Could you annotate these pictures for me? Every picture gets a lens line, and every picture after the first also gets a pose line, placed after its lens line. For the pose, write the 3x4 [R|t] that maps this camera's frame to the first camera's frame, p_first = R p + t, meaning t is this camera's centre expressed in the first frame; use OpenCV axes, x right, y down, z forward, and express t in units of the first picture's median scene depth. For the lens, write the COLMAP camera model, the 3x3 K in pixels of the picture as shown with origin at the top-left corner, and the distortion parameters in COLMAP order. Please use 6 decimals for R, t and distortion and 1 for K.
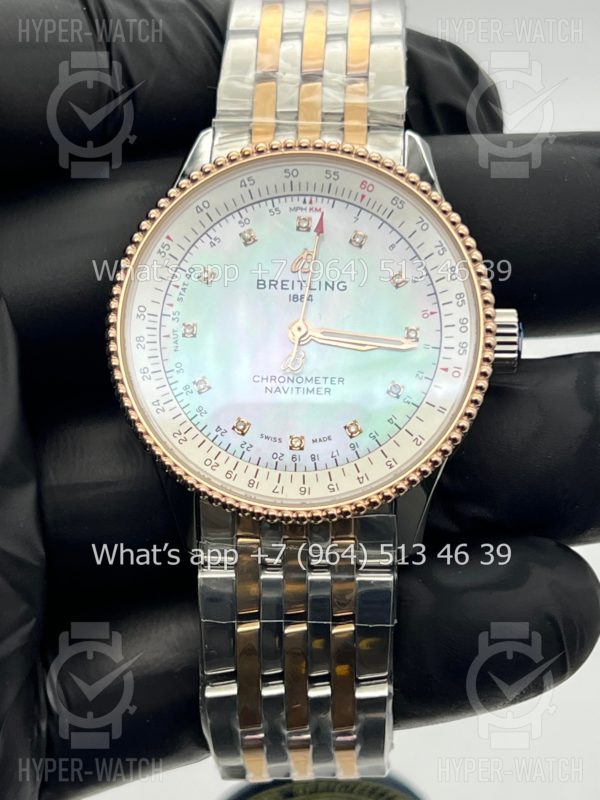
lens RADIAL K [[1898.6, 0, 300.0], [0, 1898.6, 400.0], [0, 0, 1]] dist [0.321921, -1.766629]
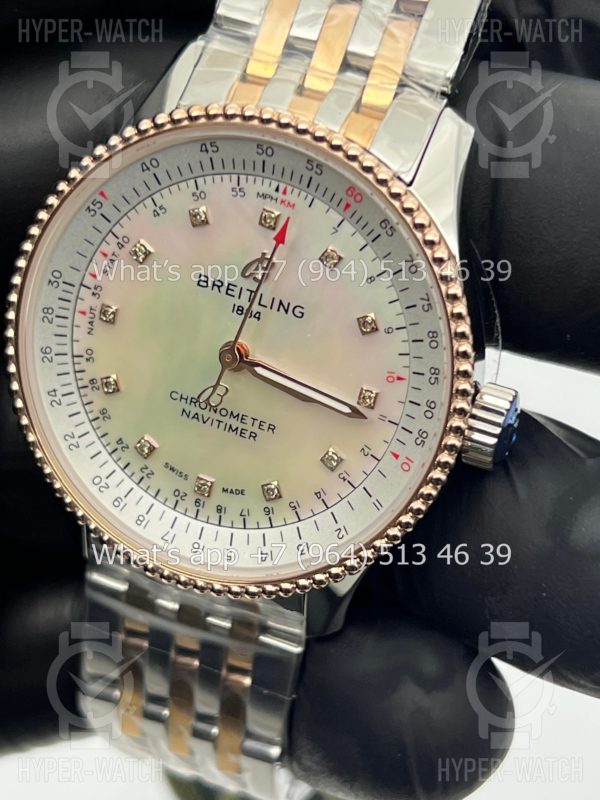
lens RADIAL K [[1898.6, 0, 300.0], [0, 1898.6, 400.0], [0, 0, 1]] dist [0.321921, -1.766629]
pose [[0.938667, 0.266561, -0.218744, 0.200815], [-0.167265, 0.906714, 0.387158, -0.325951], [0.301539, -0.326825, 0.895689, 0.299190]]
